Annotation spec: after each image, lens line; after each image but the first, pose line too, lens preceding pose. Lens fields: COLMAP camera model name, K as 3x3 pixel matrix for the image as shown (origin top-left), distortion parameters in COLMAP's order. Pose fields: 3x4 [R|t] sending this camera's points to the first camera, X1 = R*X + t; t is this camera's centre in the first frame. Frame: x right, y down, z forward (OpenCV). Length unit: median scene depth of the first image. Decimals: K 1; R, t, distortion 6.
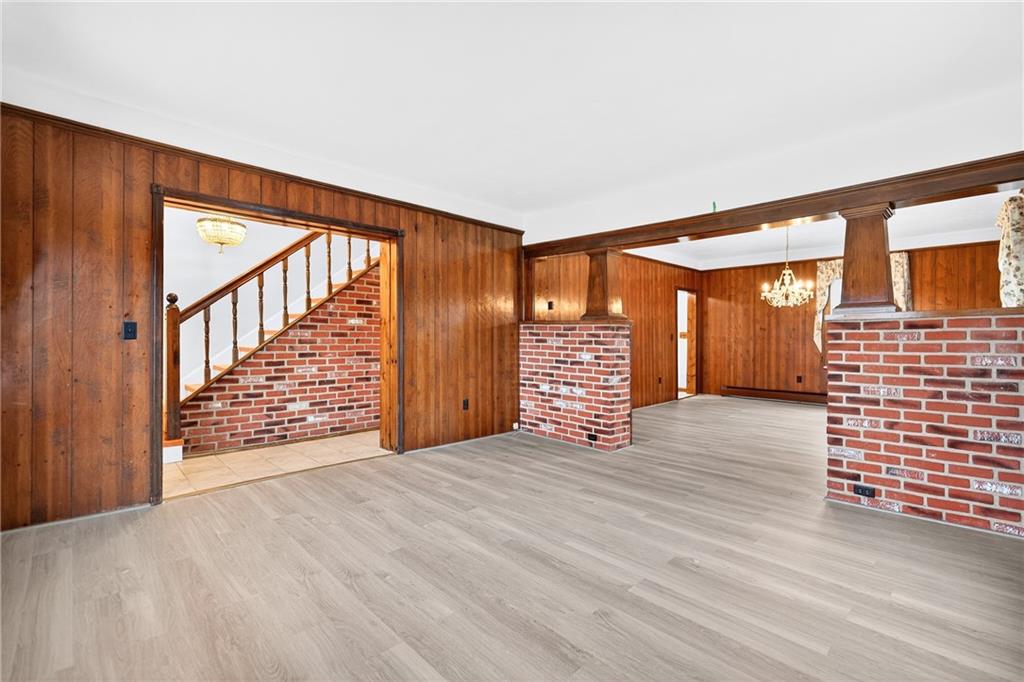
lens RADIAL K [[458.4, 0, 513.6], [0, 458.4, 340.1], [0, 0, 1]] dist [-0.001795, -0.000410]
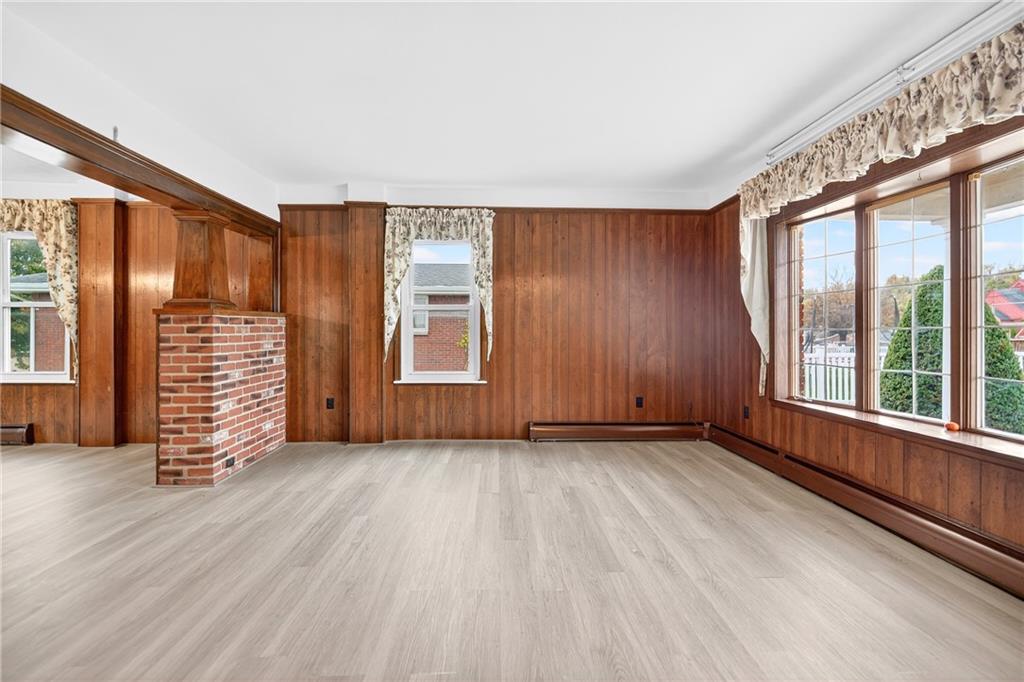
lens RADIAL K [[458.4, 0, 515.7], [0, 458.4, 334.6], [0, 0, 1]] dist [-0.001795, -0.000410]
pose [[-0.747656, -0.009820, 0.664014, -0.537819], [-0.001561, 0.999914, 0.013030, -0.011727], [-0.664084, 0.008705, -0.747607, 1.372881]]
